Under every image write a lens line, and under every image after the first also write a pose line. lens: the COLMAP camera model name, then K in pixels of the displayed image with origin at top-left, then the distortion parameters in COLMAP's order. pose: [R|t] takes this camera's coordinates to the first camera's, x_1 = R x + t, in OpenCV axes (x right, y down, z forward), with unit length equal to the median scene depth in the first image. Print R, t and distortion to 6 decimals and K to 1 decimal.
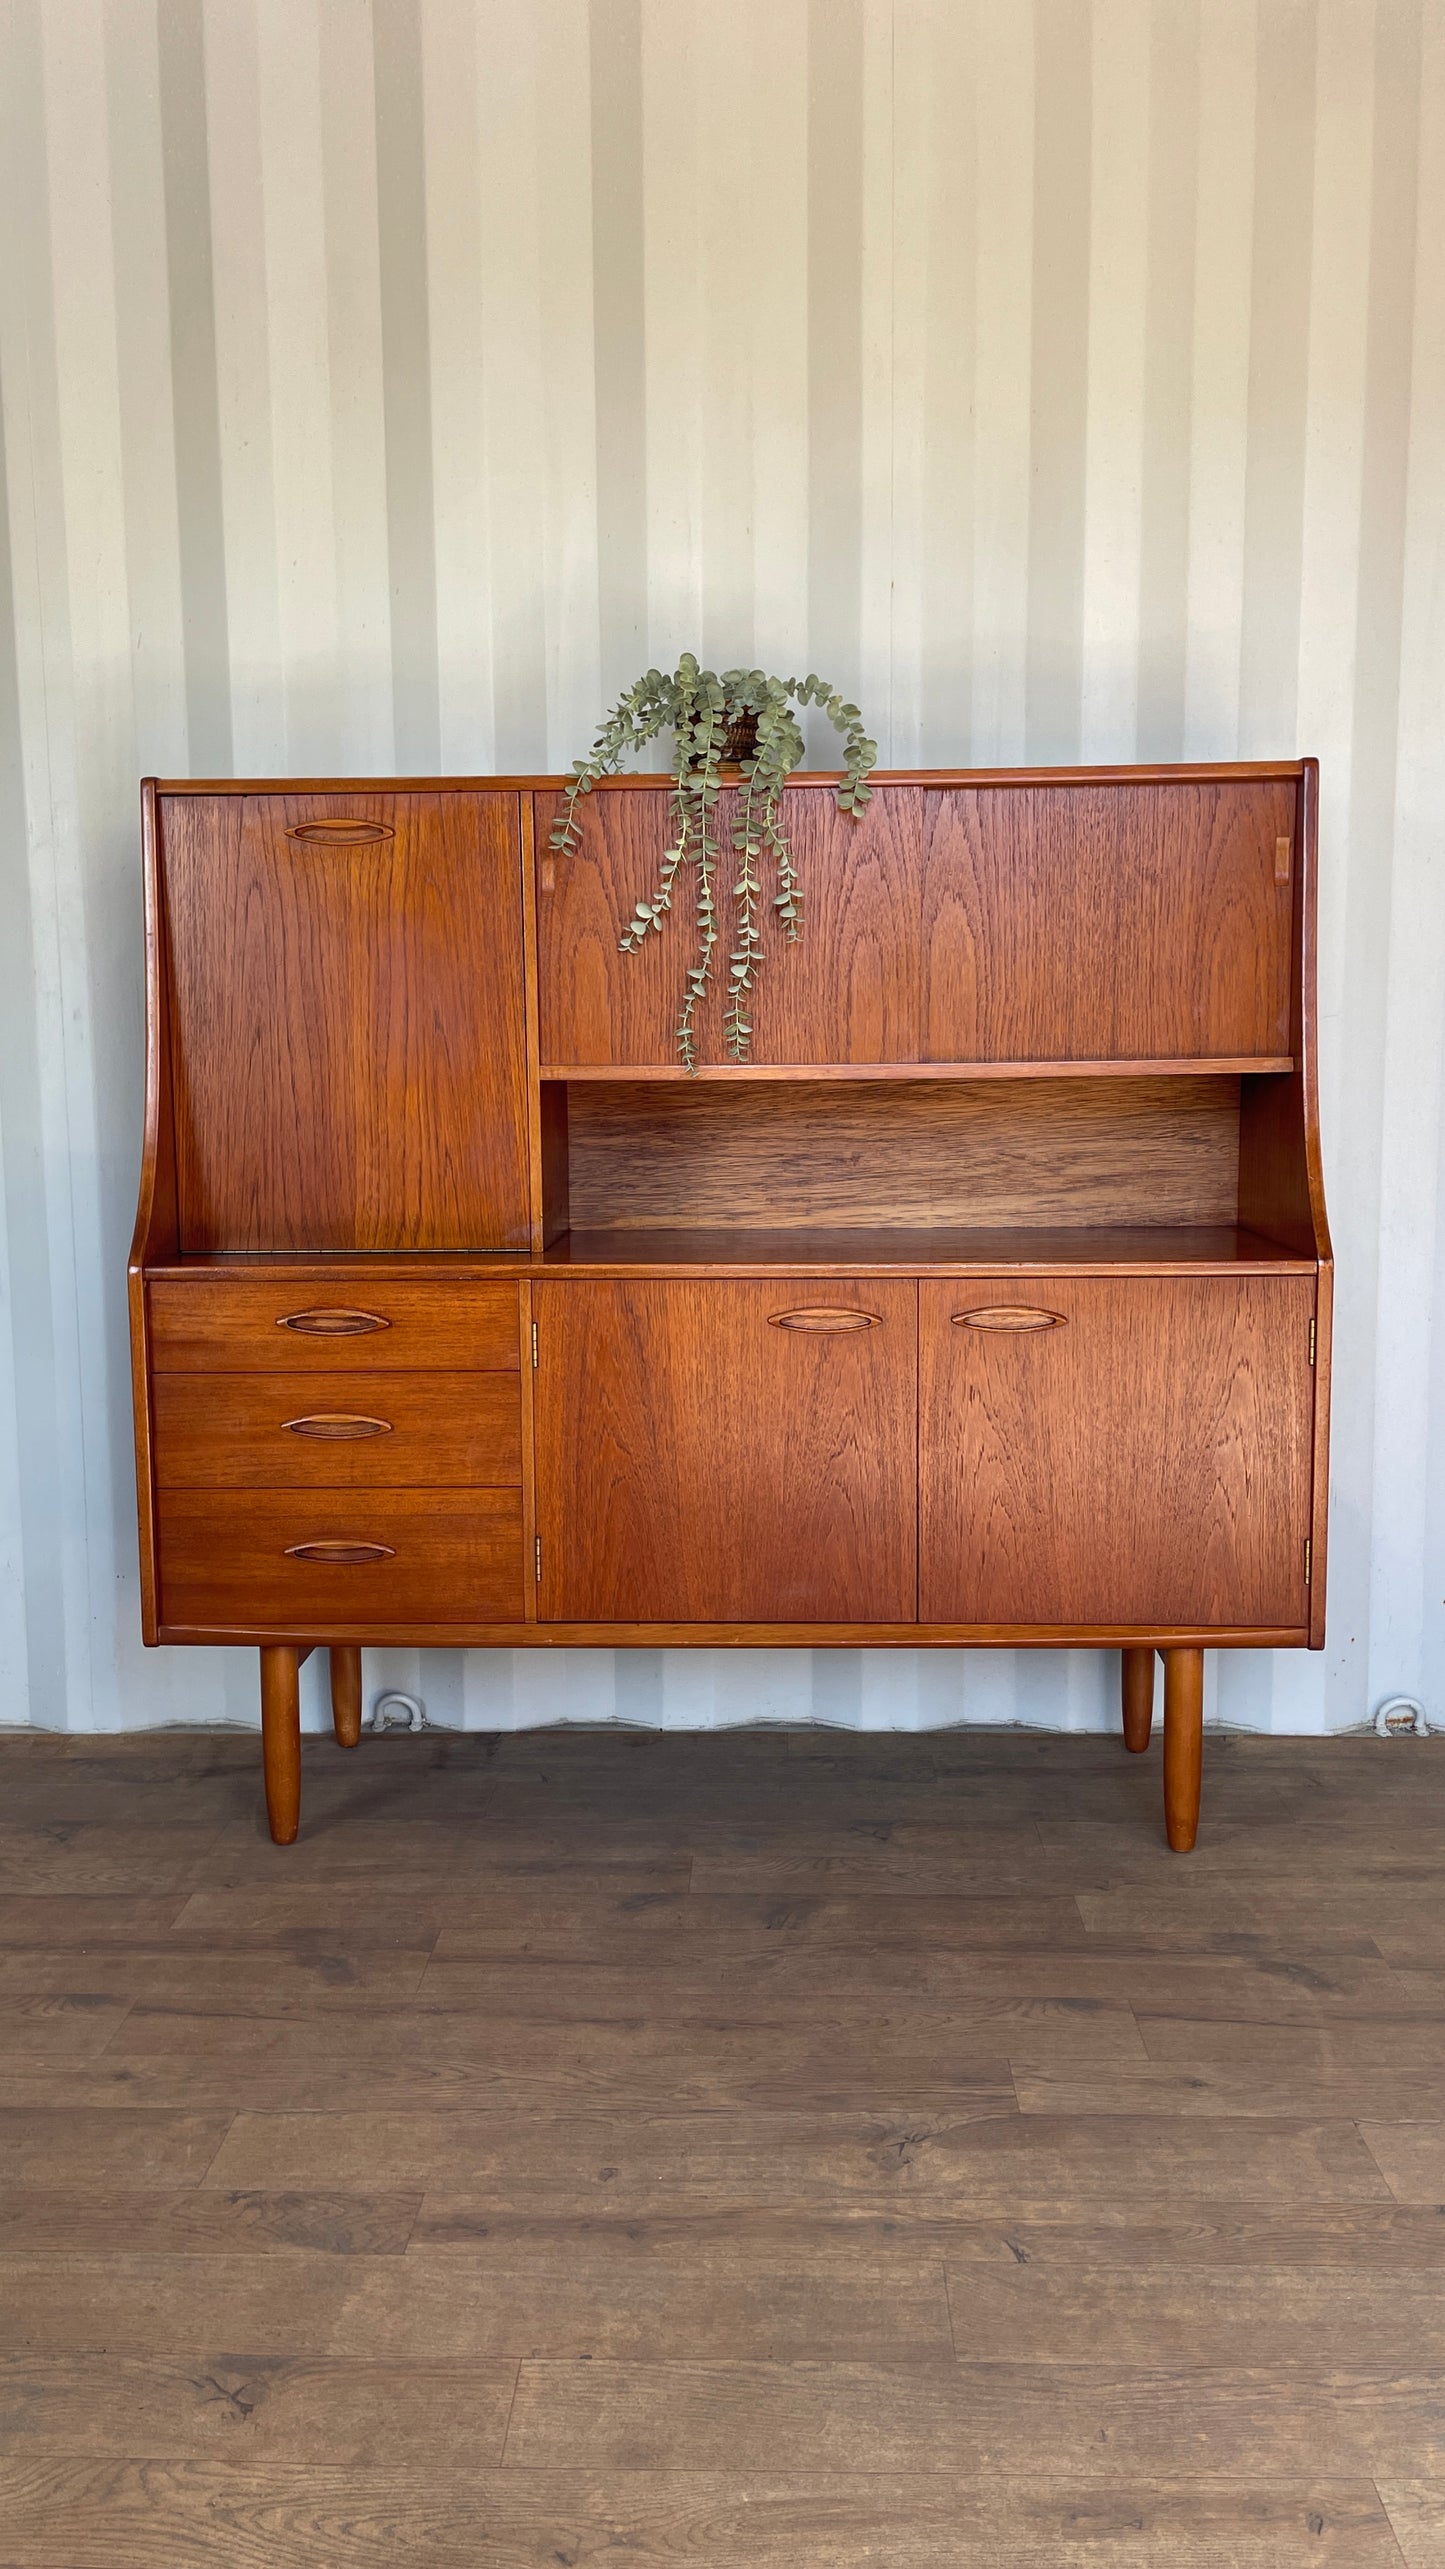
lens RADIAL K [[1917.3, 0, 711.5], [0, 1917.3, 1272.7], [0, 0, 1]] dist [0.103648, -0.128608]
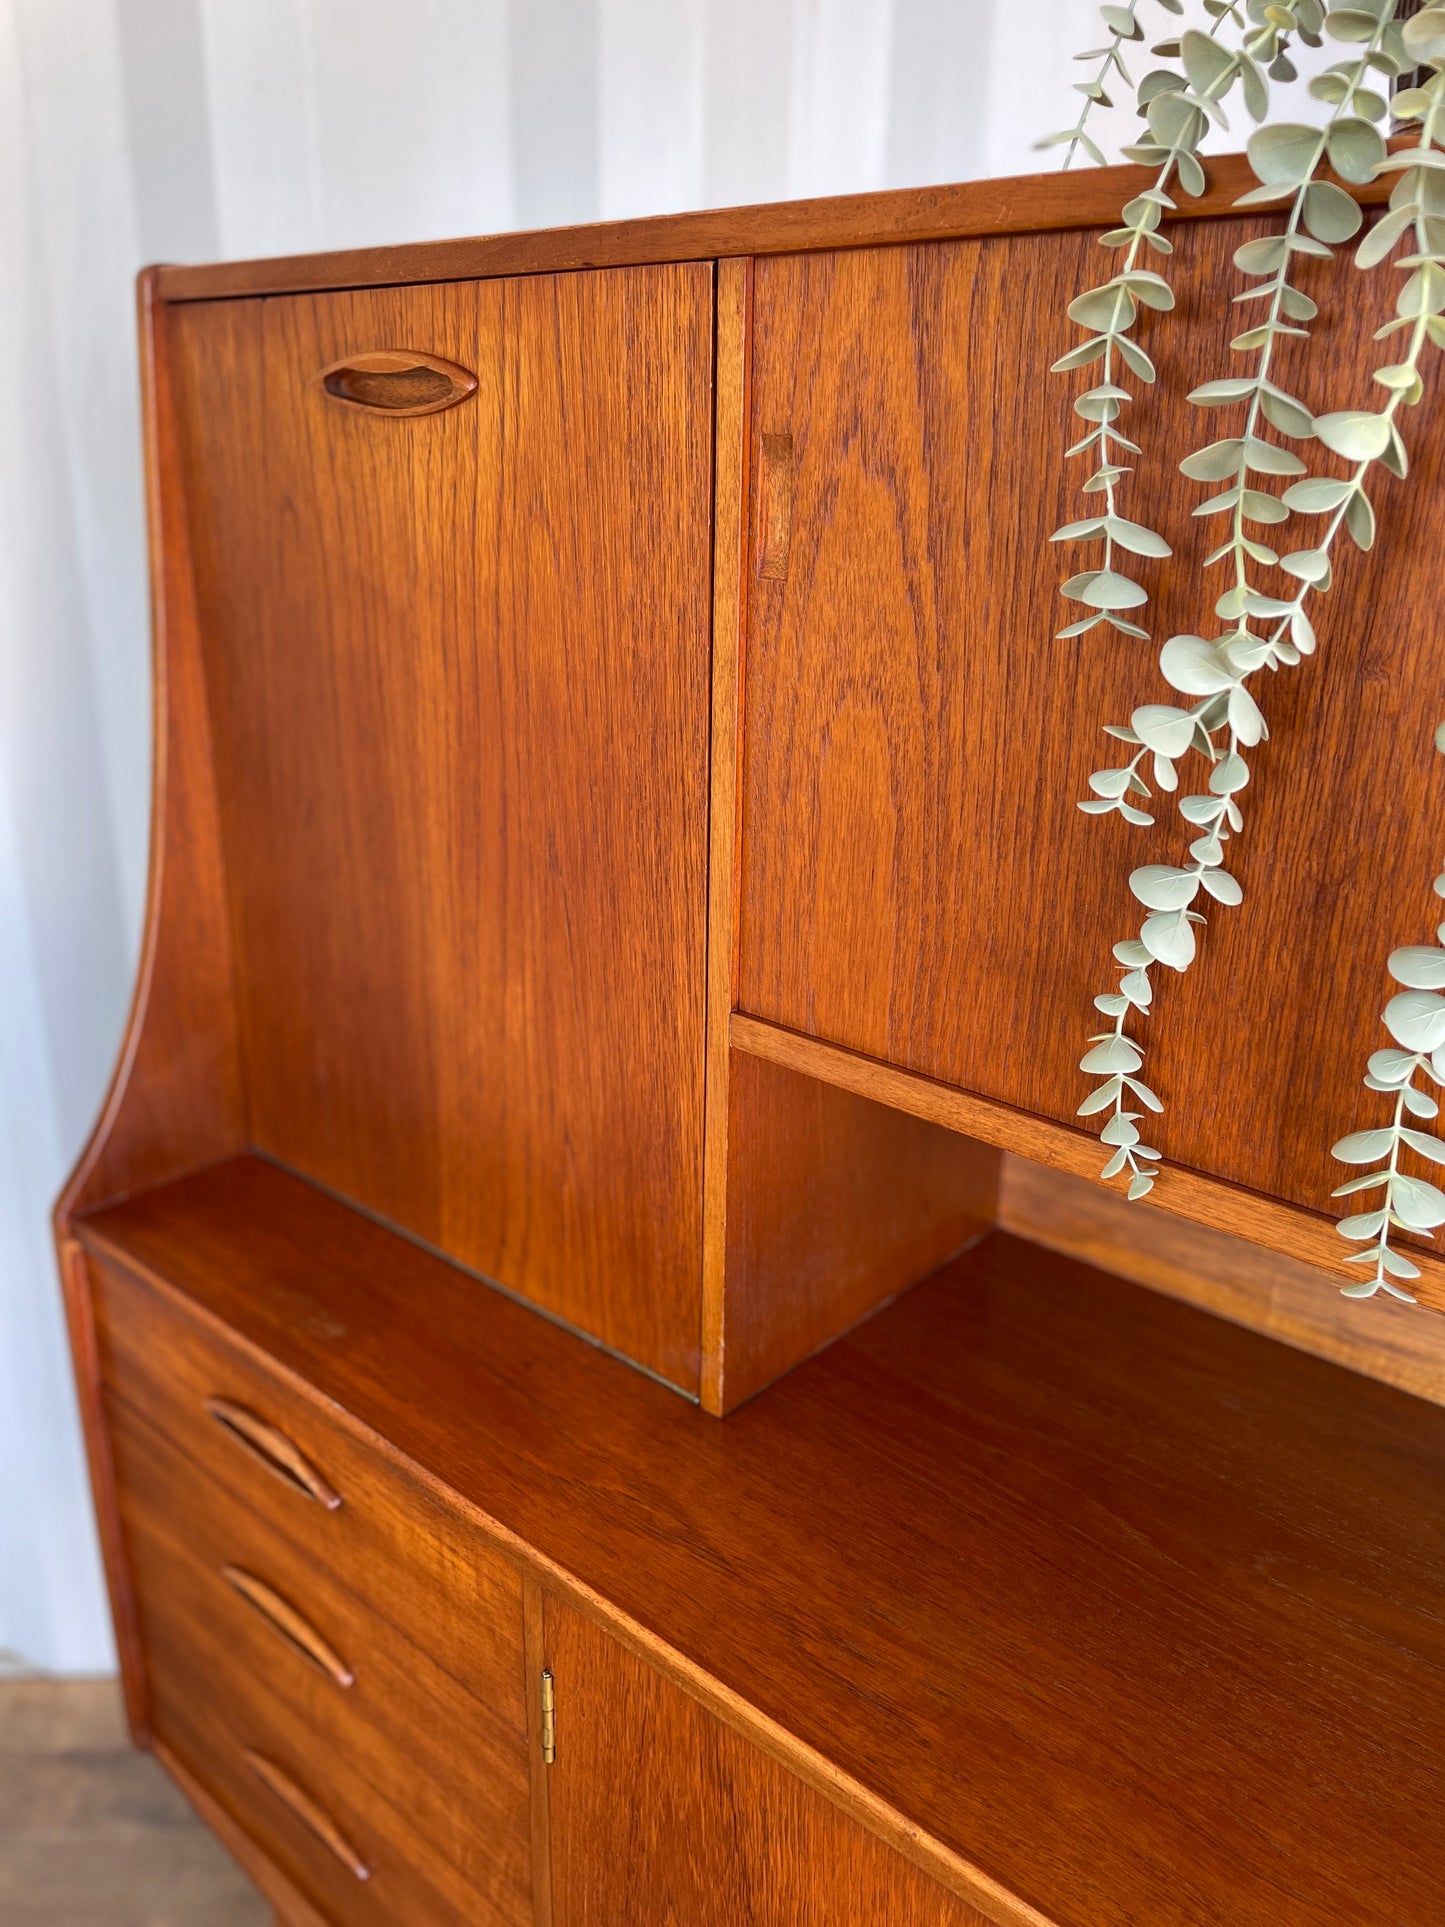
lens RADIAL K [[1458.2, 0, 721.0], [0, 1458.2, 951.2], [0, 0, 1]] dist [0.084887, -0.117515]
pose [[0.778711, 0.229723, -0.583813, 0.080820], [-0.100786, 0.964271, 0.244997, -0.195461], [0.619235, -0.131942, 0.774041, 0.781936]]
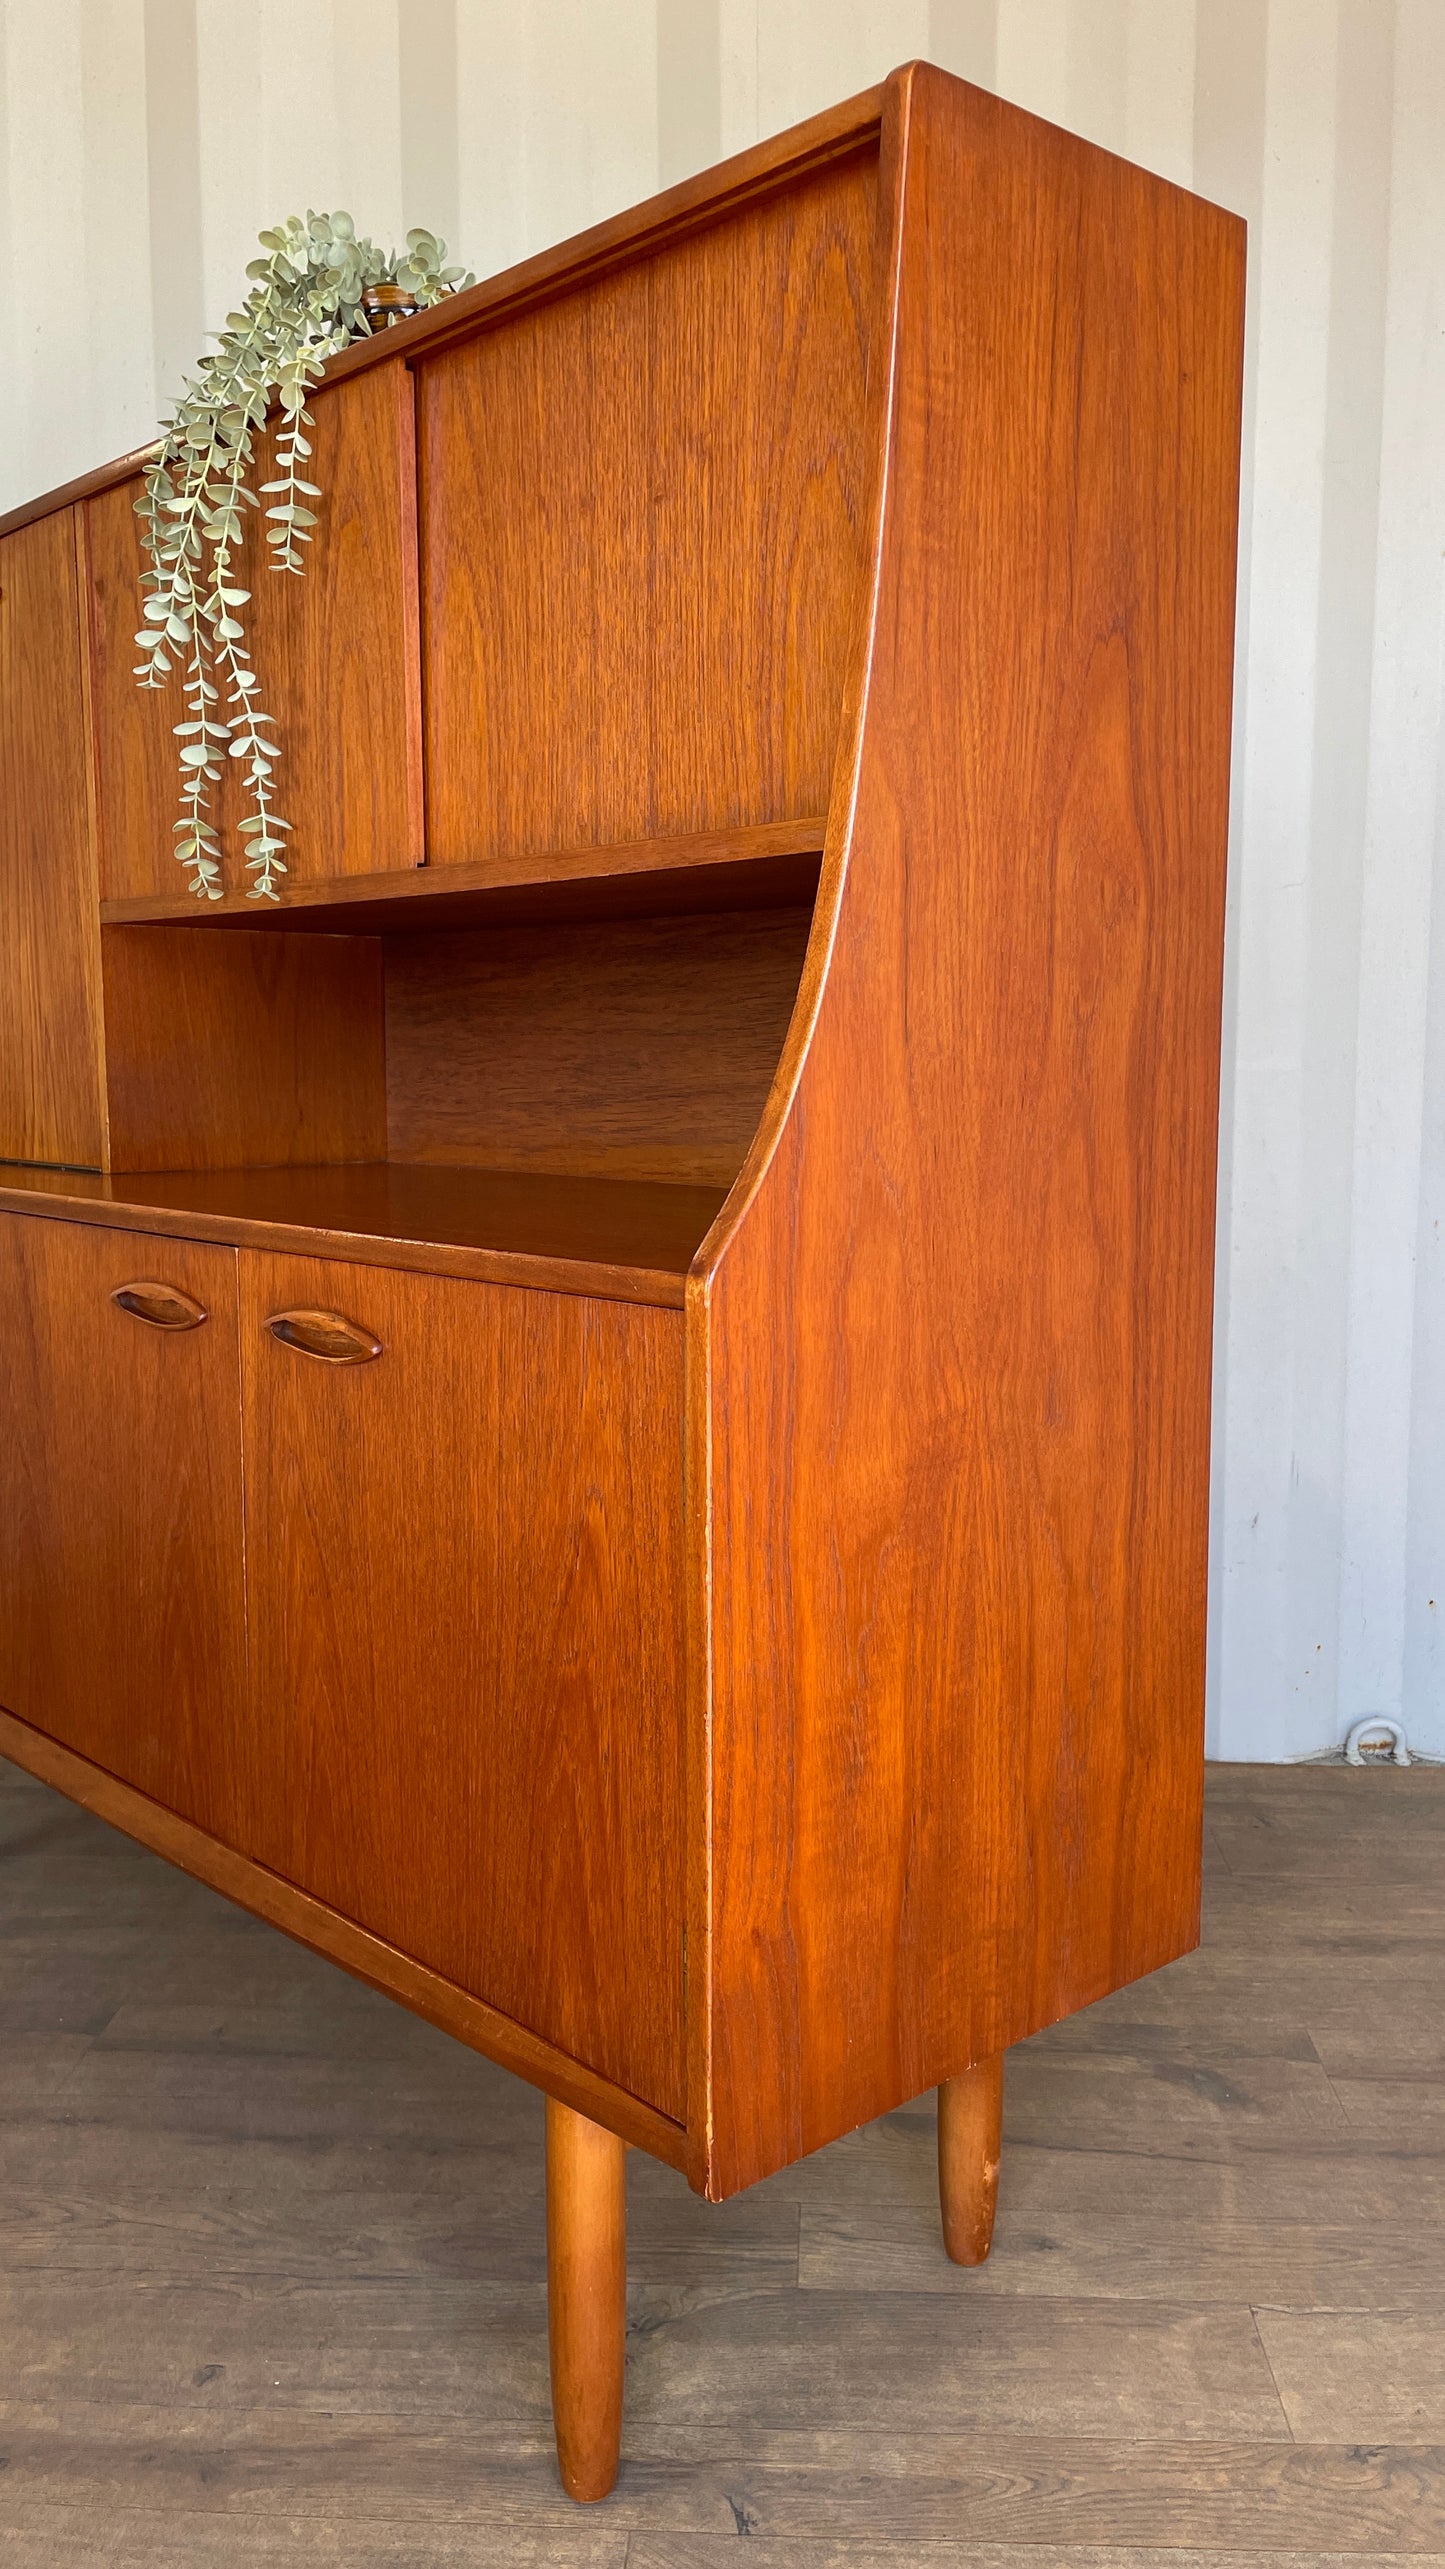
lens RADIAL K [[1935.2, 0, 724.8], [0, 1935.2, 1261.3], [0, 0, 1]] dist [0.088493, -0.125136]
pose [[0.709320, 0.086181, -0.699599, 0.581048], [-0.090856, 0.995397, 0.030501, -0.021700], [0.699007, 0.041928, 0.713885, 0.670964]]
